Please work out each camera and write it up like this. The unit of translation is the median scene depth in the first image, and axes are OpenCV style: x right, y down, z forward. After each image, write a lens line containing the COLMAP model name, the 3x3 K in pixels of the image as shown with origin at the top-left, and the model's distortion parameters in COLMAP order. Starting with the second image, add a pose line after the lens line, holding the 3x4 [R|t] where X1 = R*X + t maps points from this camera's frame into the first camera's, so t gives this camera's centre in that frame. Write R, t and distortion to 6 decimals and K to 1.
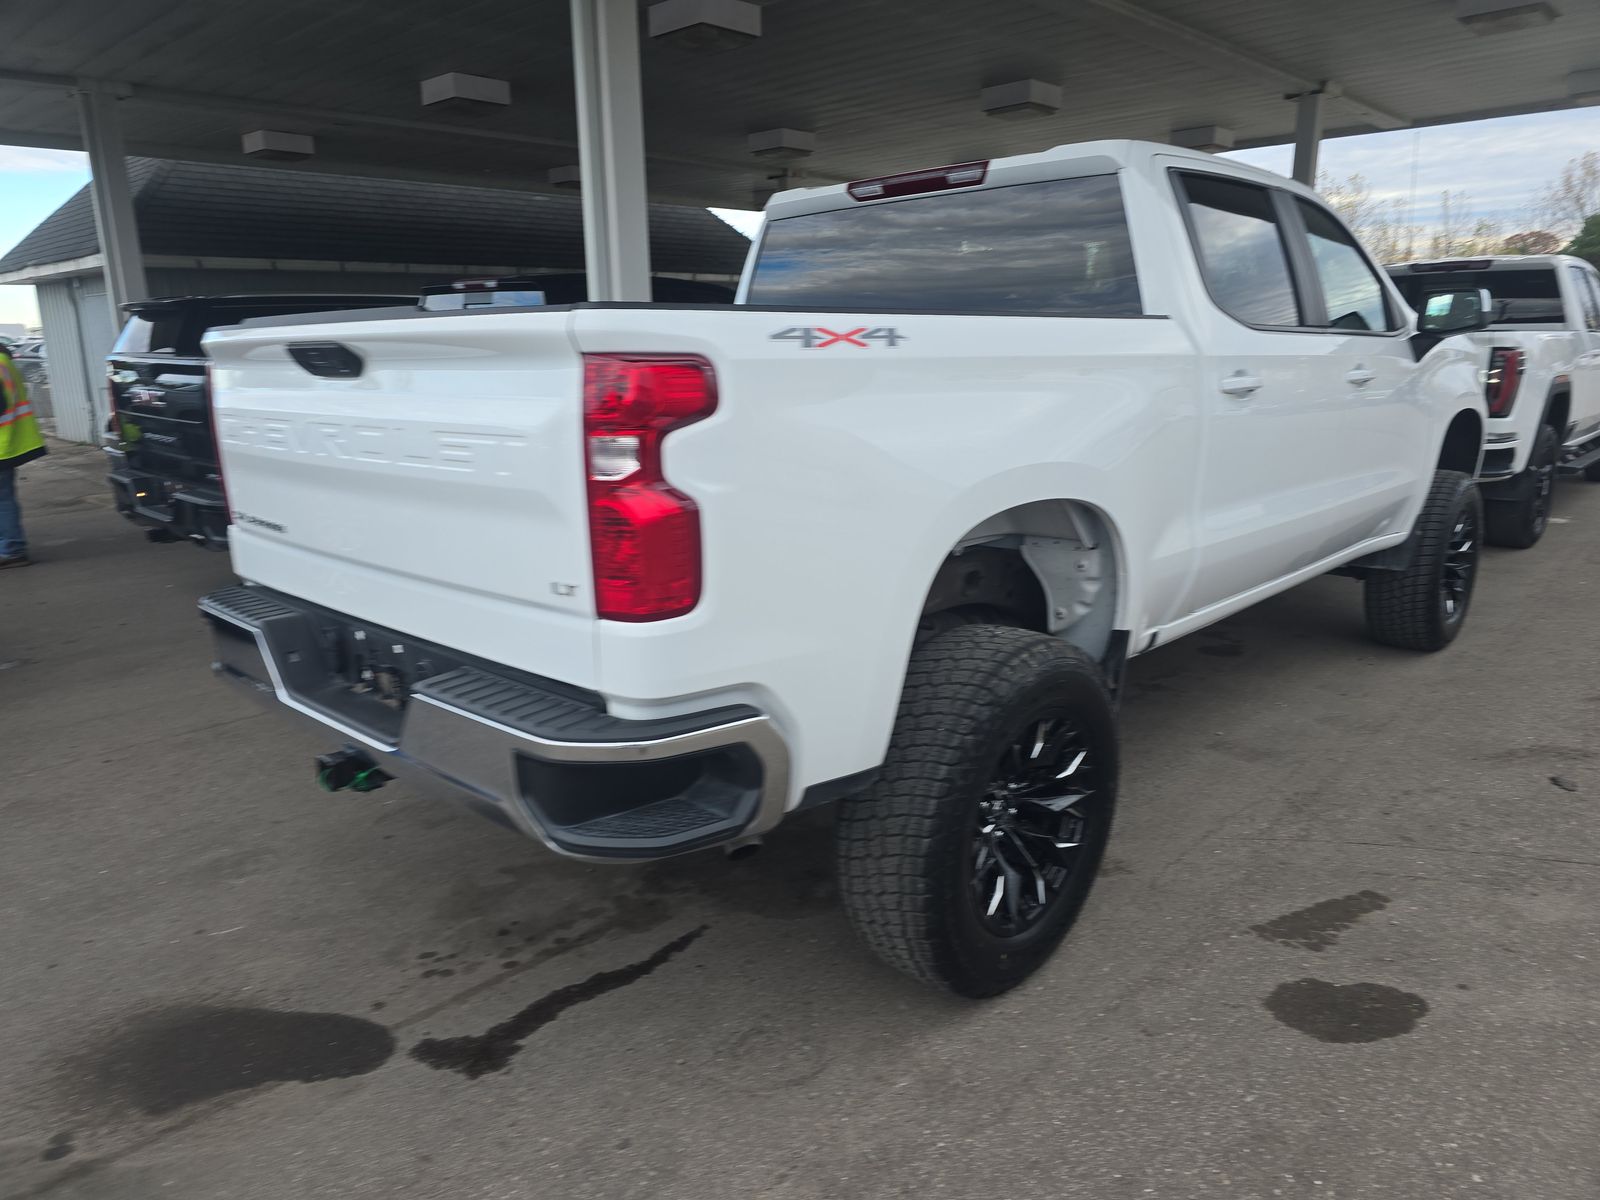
lens RADIAL K [[1079.2, 0, 794.8], [0, 1079.2, 591.7], [0, 0, 1]] dist [0.065026, -0.062058]
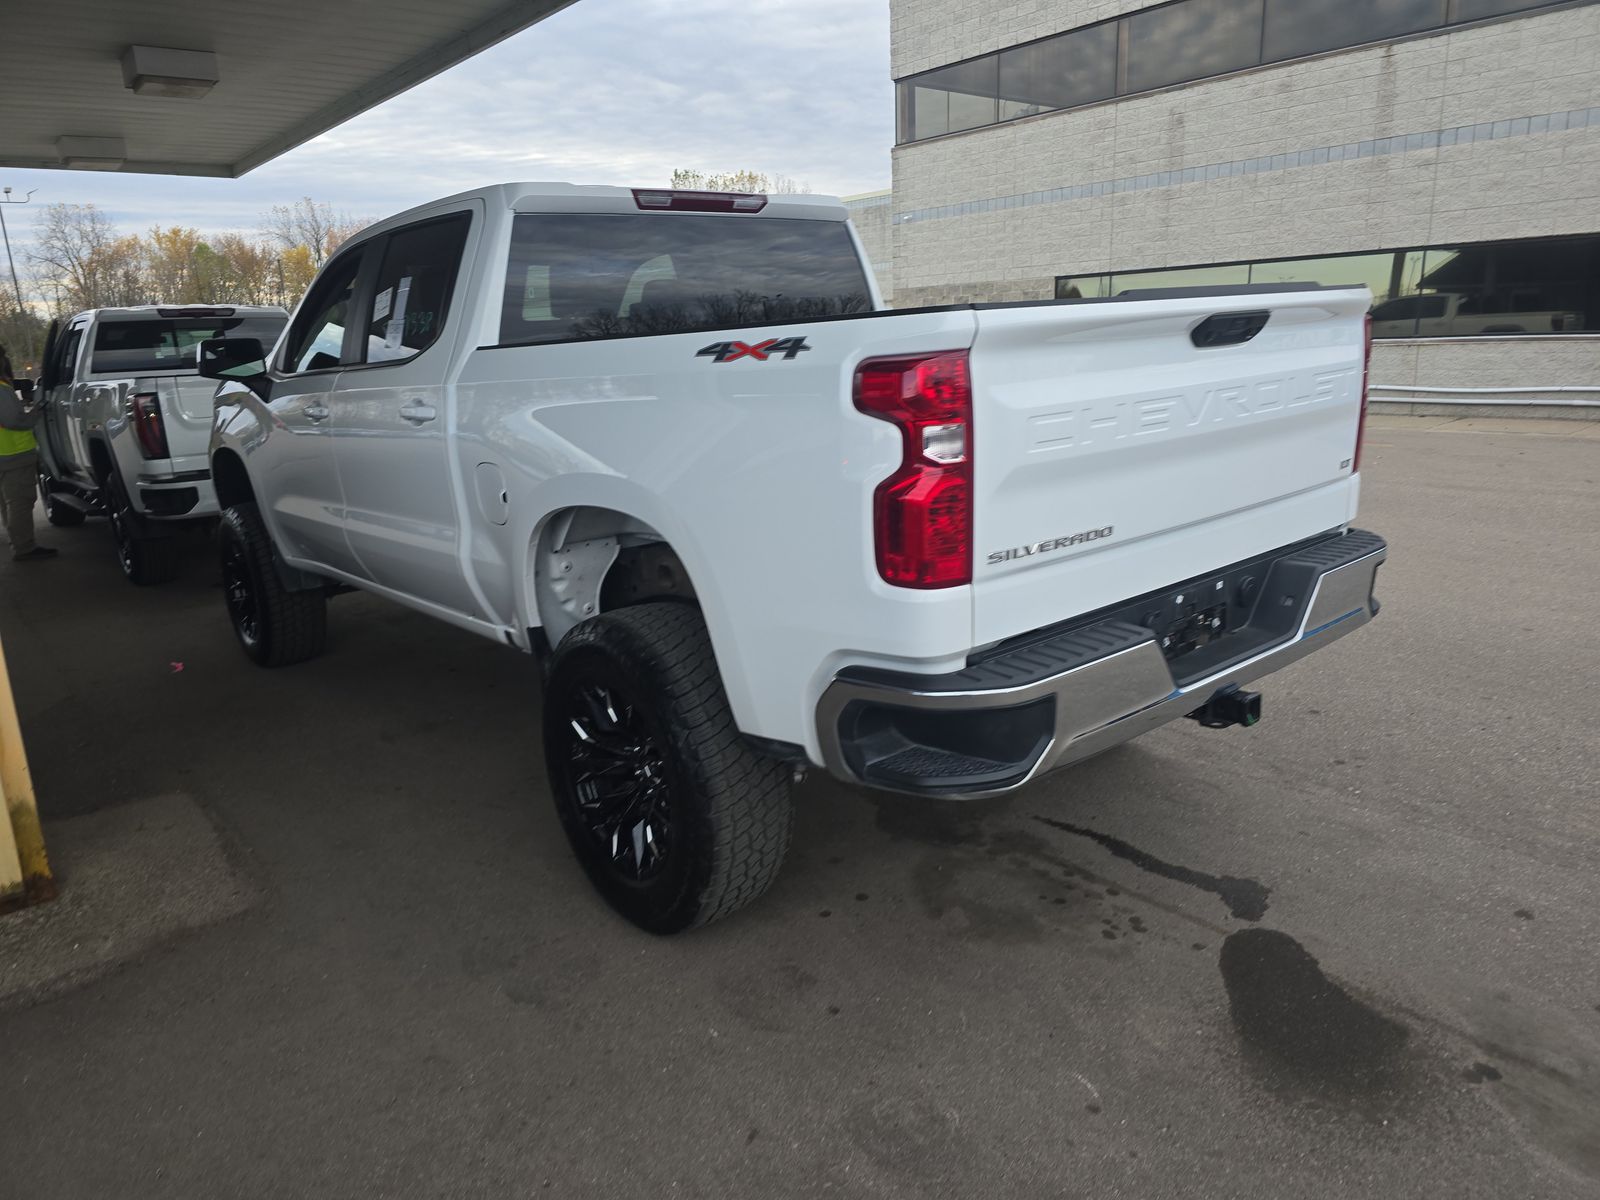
lens RADIAL K [[1100.5, 0, 783.7], [0, 1100.5, 602.3], [0, 0, 1]] dist [0.060593, -0.071952]
pose [[0.106165, -0.219420, 0.969837, -1.229283], [0.274038, 0.944034, 0.183584, -0.213356], [-0.955841, 0.246282, 0.160353, 0.998392]]
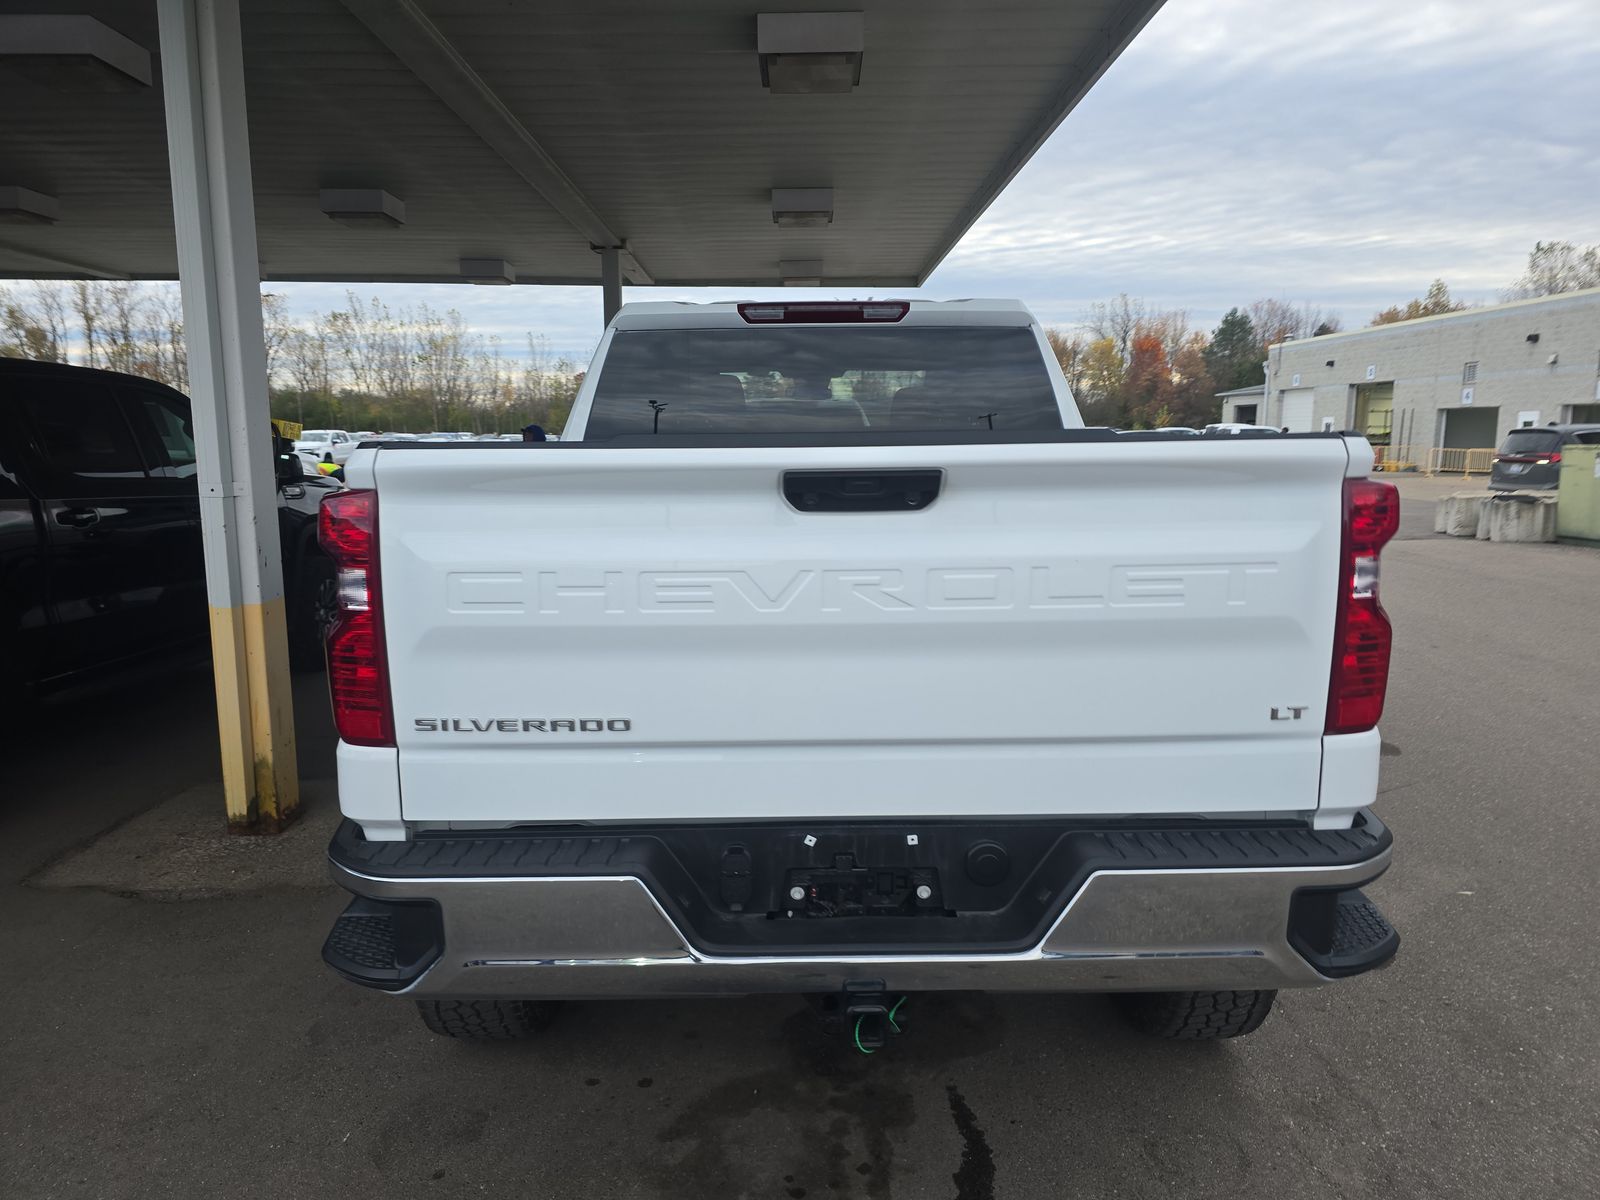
lens RADIAL K [[1079.2, 0, 794.8], [0, 1079.2, 591.7], [0, 0, 1]] dist [0.065026, -0.062058]
pose [[0.720960, -0.078584, 0.688506, -0.772749], [0.147424, 0.988199, -0.041582, -0.086932], [-0.677113, 0.131482, 0.724037, 0.359906]]
